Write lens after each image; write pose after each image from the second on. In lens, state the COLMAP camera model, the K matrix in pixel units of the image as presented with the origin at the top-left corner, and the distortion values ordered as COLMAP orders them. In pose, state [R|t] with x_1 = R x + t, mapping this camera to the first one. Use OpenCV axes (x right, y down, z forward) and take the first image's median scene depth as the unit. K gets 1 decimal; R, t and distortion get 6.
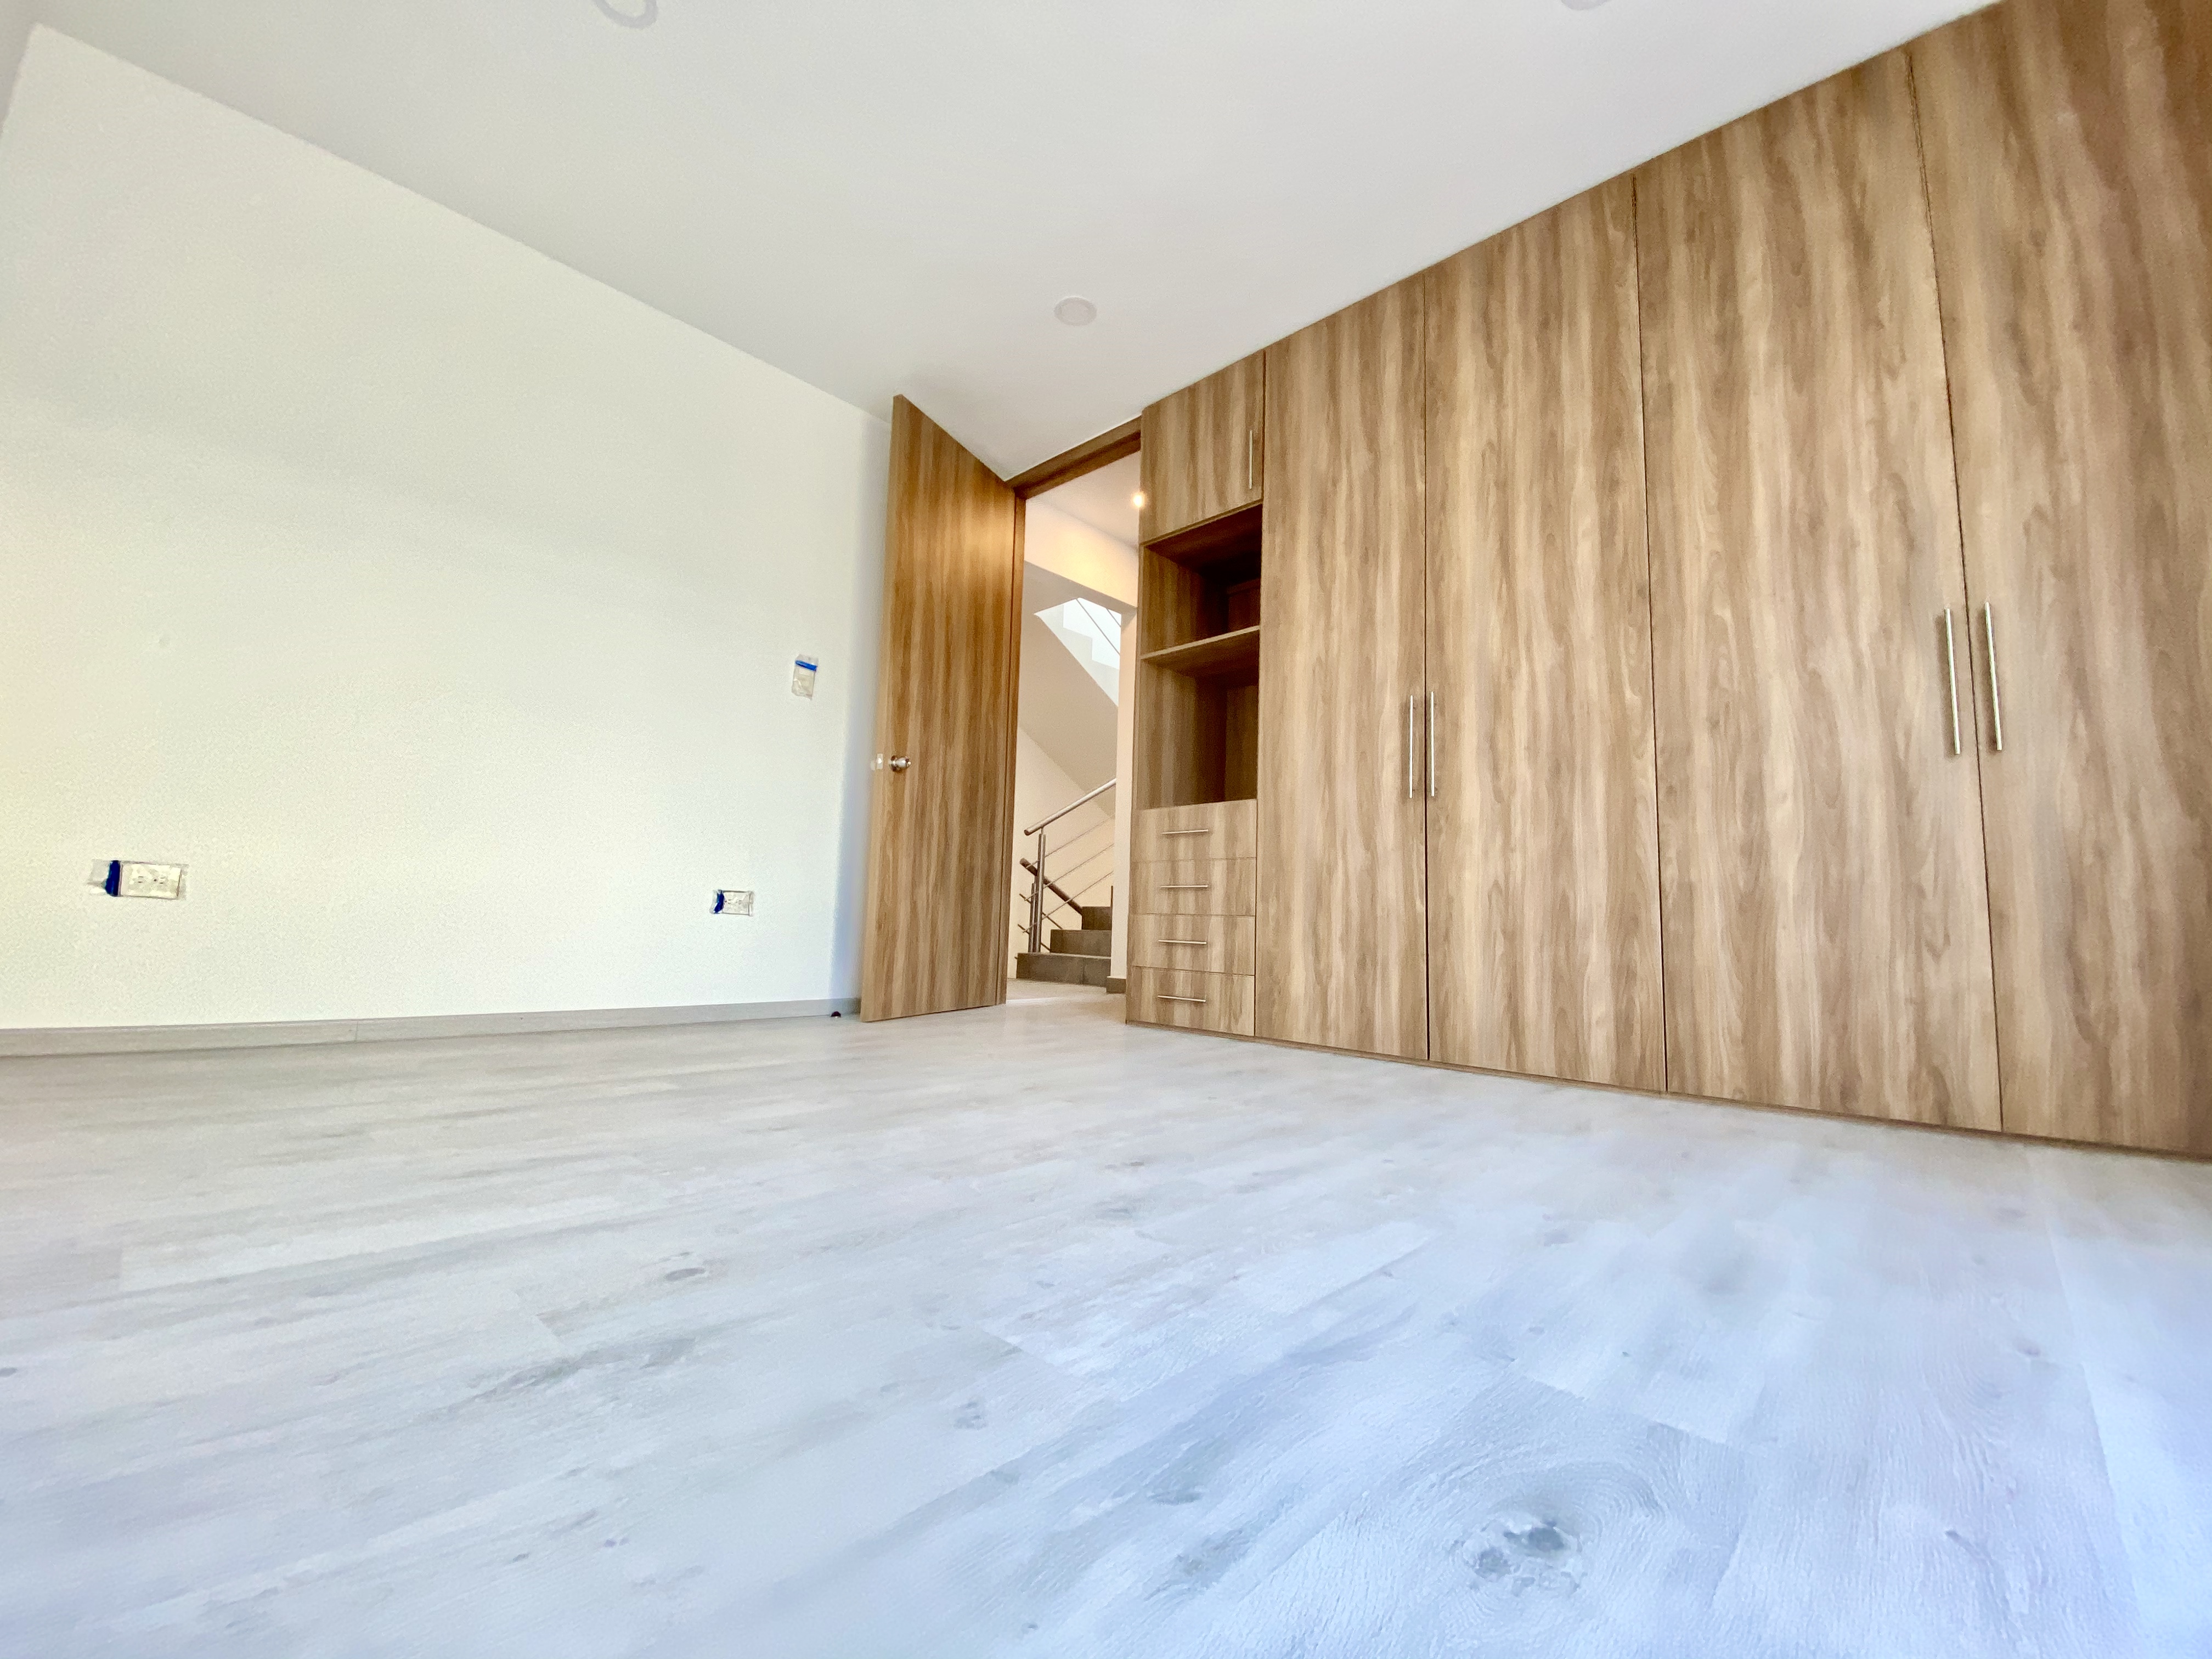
lens RADIAL K [[902.8, 0, 1106.0], [0, 902.8, 829.5], [0, 0, 1]] dist [0.052499, -0.036521]
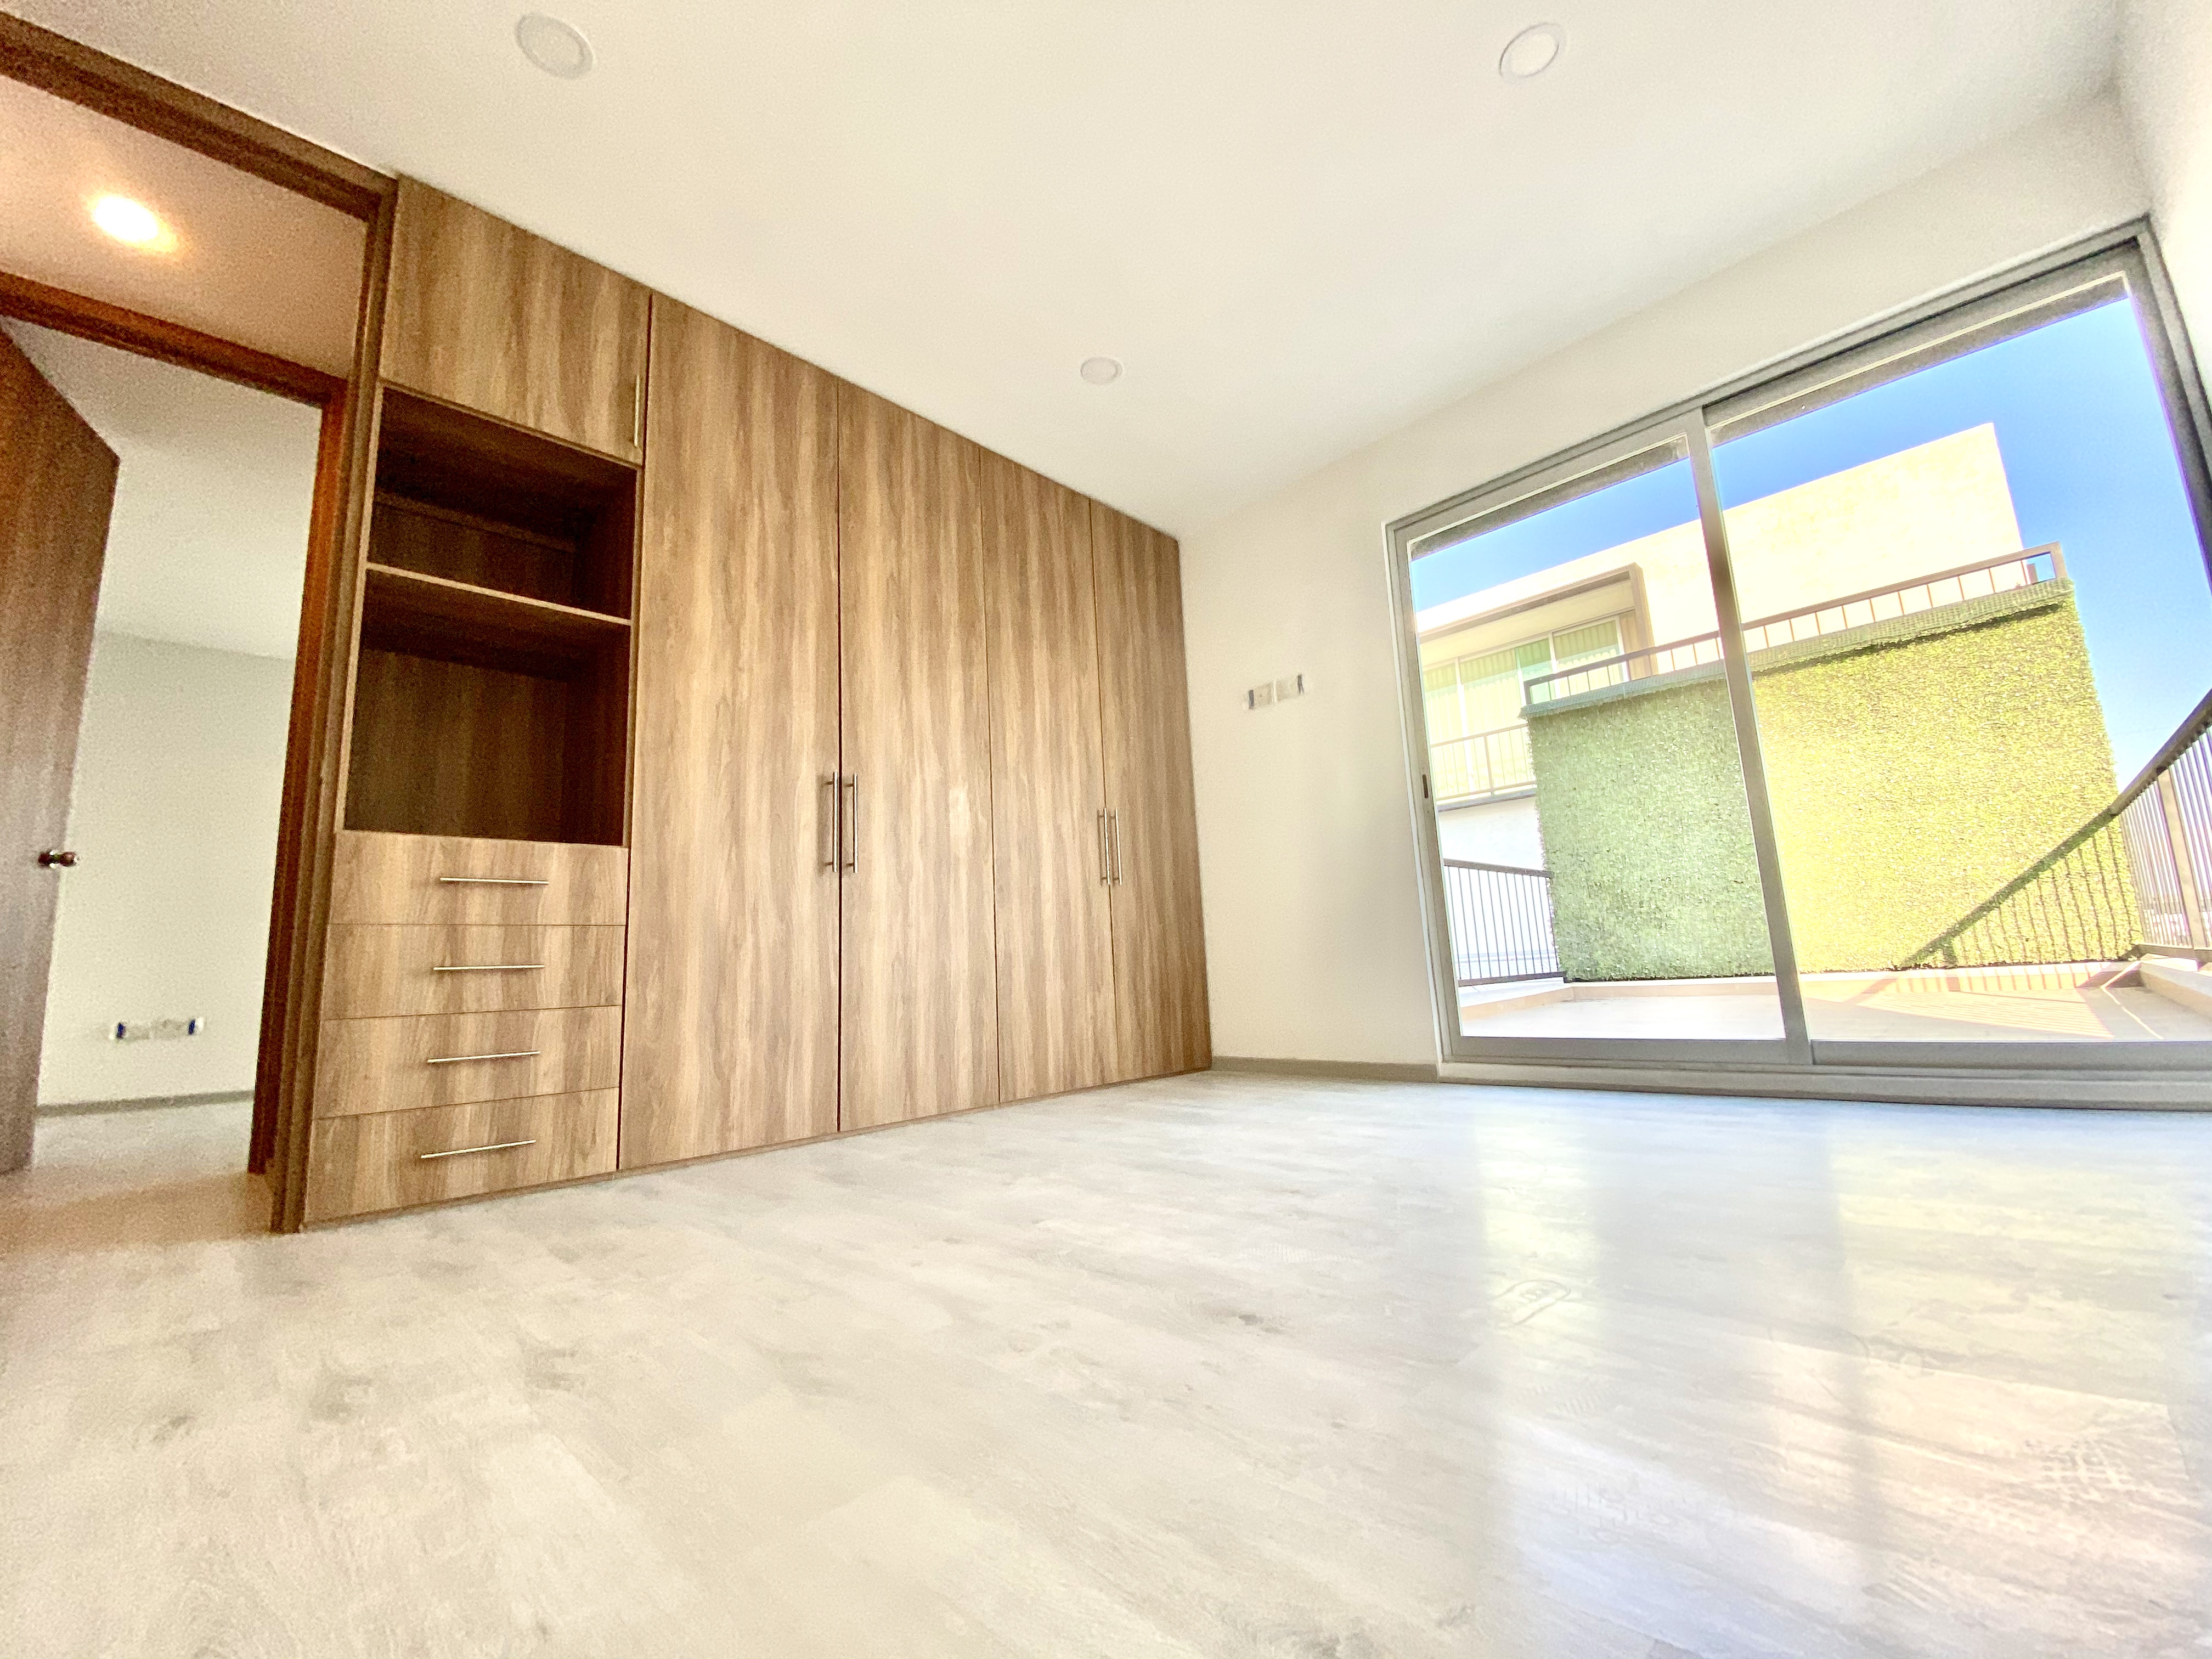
lens RADIAL K [[902.8, 0, 1106.0], [0, 902.8, 829.5], [0, 0, 1]] dist [0.052499, -0.036521]
pose [[0.025491, 0.131365, 0.991006, -0.638861], [-0.052550, 0.990134, -0.129897, 0.032785], [-0.998293, -0.048766, 0.032142, 0.636724]]
